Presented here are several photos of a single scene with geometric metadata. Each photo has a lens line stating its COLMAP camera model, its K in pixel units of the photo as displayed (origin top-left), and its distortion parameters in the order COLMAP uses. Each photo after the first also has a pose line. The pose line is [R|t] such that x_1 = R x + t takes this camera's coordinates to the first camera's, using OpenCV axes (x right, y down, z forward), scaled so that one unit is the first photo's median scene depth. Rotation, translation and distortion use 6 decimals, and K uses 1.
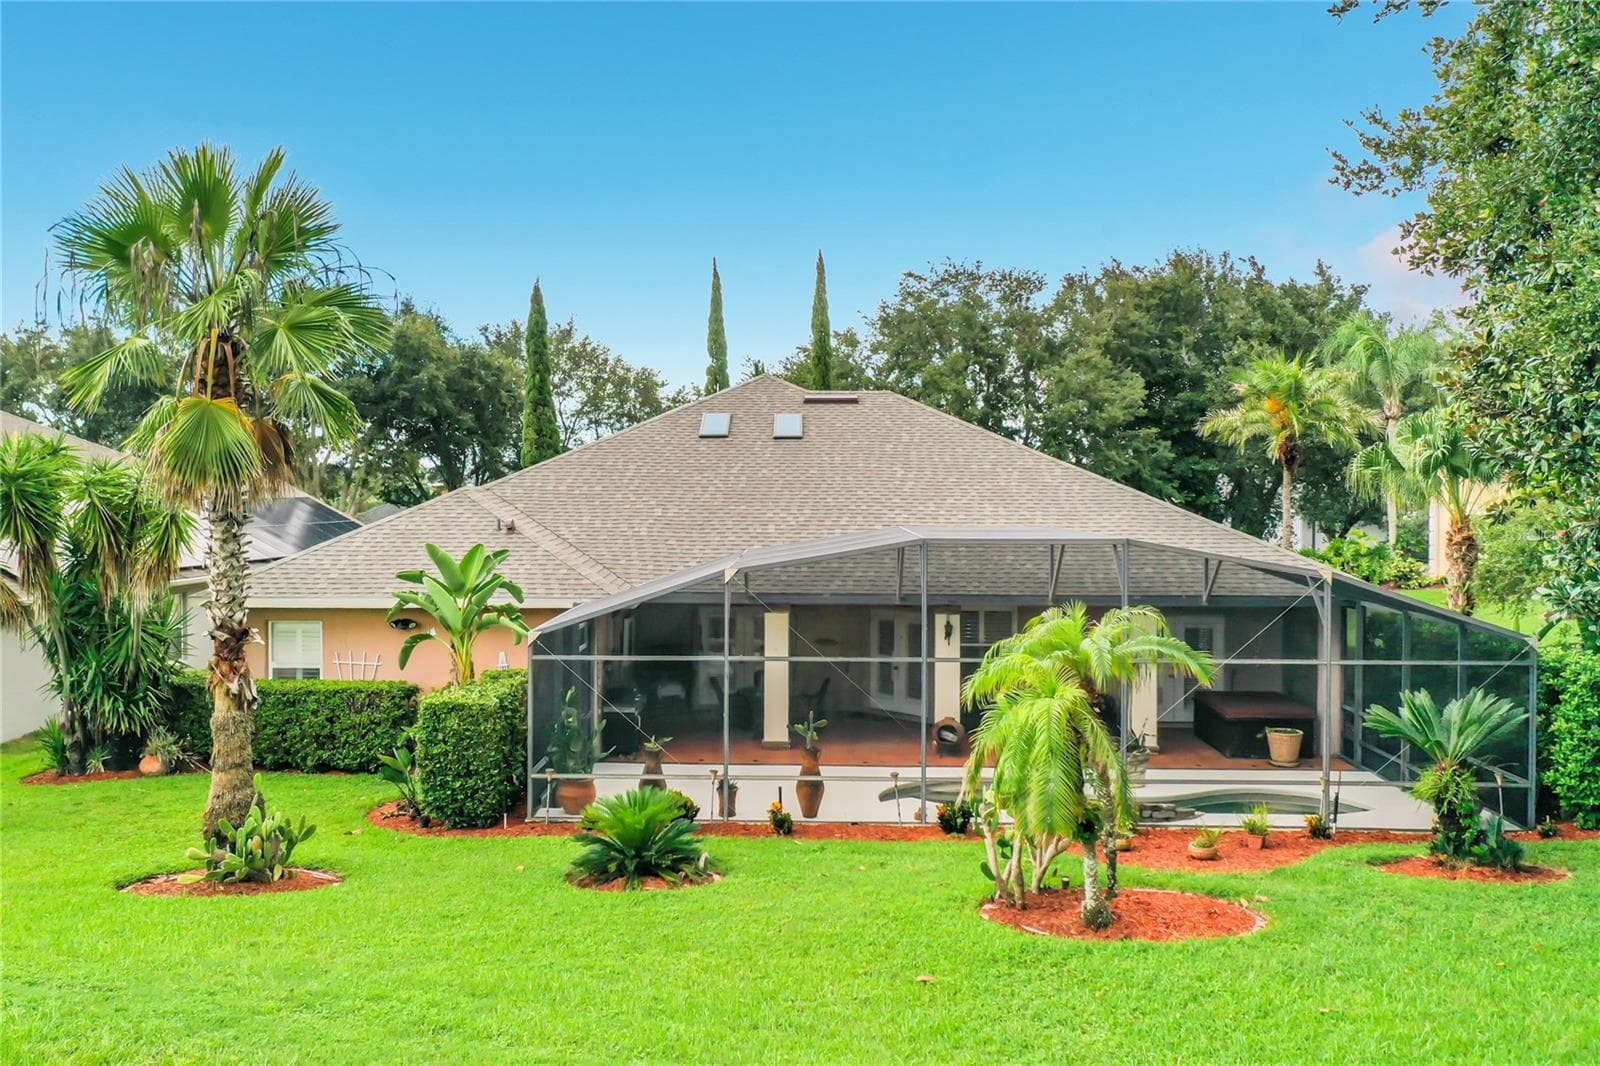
lens RADIAL K [[1310.5, 0, 762.0], [0, 1310.5, 508.2], [0, 0, 1]] dist [0.000059, 0.007669]
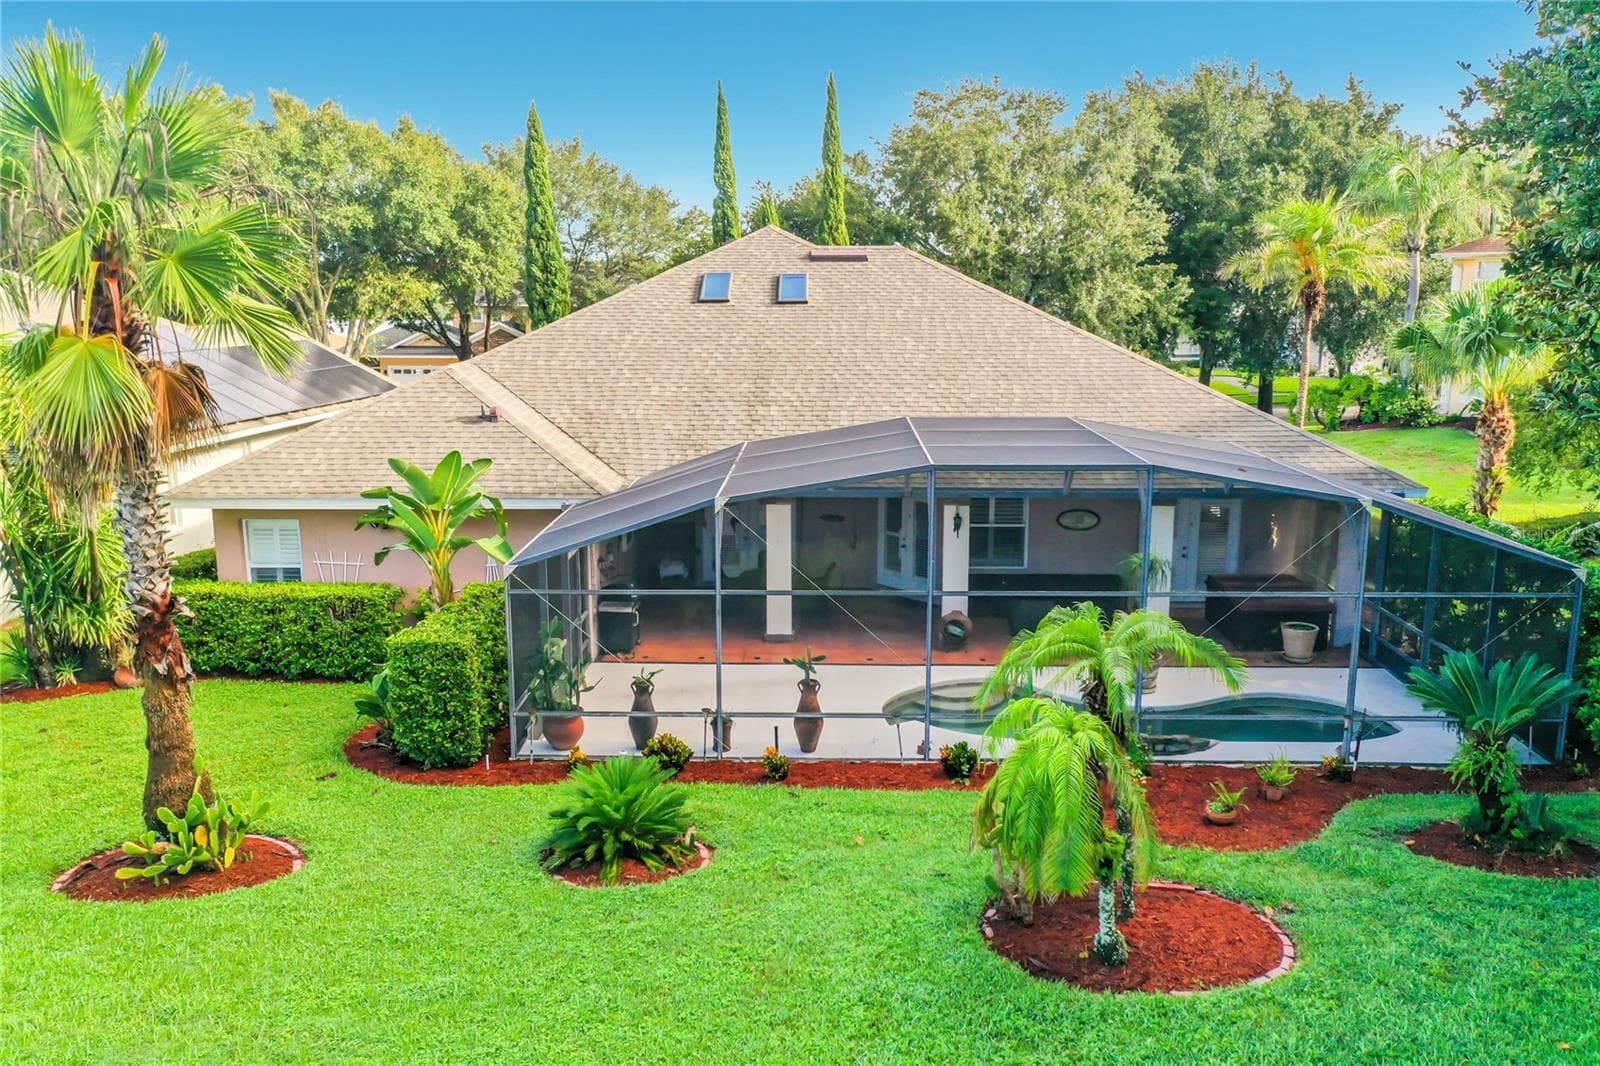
lens RADIAL K [[1251.7, 0, 800.0], [0, 1251.7, 533.0], [0, 0, 1]] dist [0.009336, -0.003192]
pose [[0.999893, -0.005514, 0.013576, 0.015619], [0.002989, 0.983766, 0.179432, -0.069873], [-0.014345, -0.179372, 0.983677, 0.106201]]
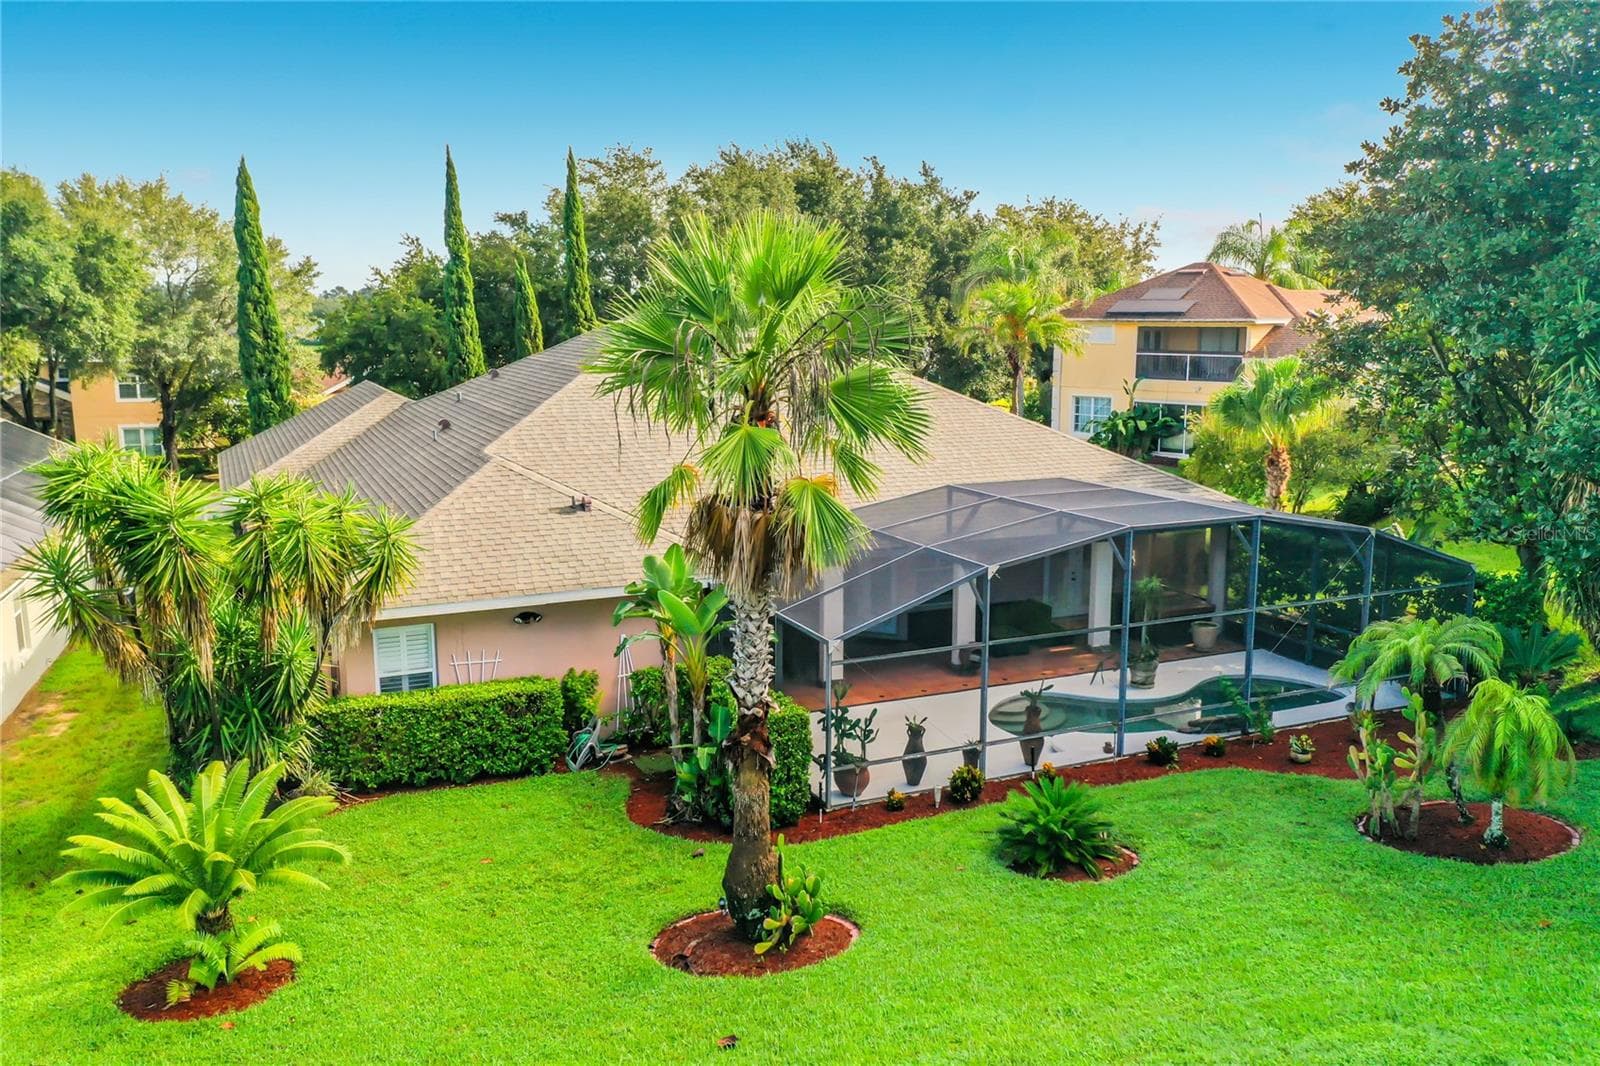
lens RADIAL K [[1251.7, 0, 800.0], [0, 1251.7, 533.0], [0, 0, 1]] dist [0.009336, -0.003192]
pose [[0.895239, -0.078711, 0.438579, -0.517020], [0.010009, 0.987578, 0.156809, -0.122439], [-0.445474, -0.135992, 0.884906, 0.102230]]
